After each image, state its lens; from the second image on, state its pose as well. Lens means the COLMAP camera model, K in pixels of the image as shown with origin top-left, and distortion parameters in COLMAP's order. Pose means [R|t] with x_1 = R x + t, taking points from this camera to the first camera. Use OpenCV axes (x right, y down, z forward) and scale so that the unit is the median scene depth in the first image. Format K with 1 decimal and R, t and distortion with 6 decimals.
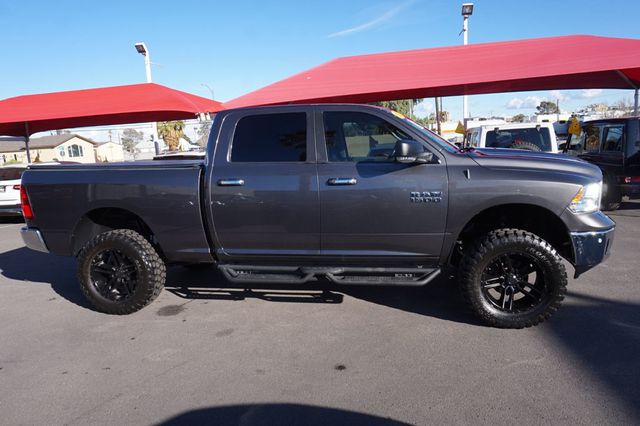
lens RADIAL K [[435.0, 0, 320.1], [0, 435.0, 212.1], [0, 0, 1]] dist [-0.046935, -0.000817]
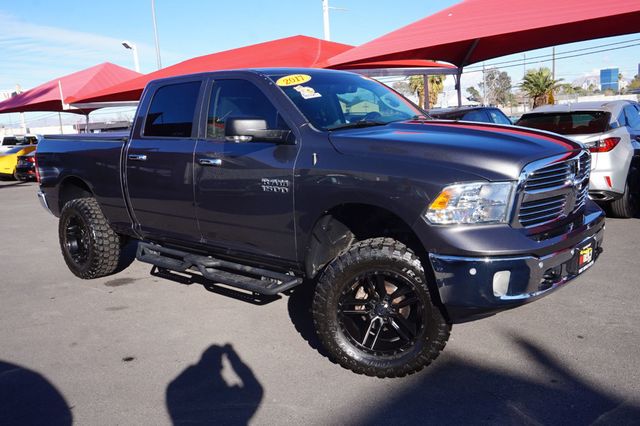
lens RADIAL K [[577.6, 0, 319.9], [0, 577.6, 213.3], [0, 0, 1]] dist [0.015879, 0.000989]
pose [[0.826531, 0.089723, -0.555695, 0.868201], [-0.066969, 0.995877, 0.061186, -0.052814], [0.558894, -0.013358, 0.829132, 0.148371]]
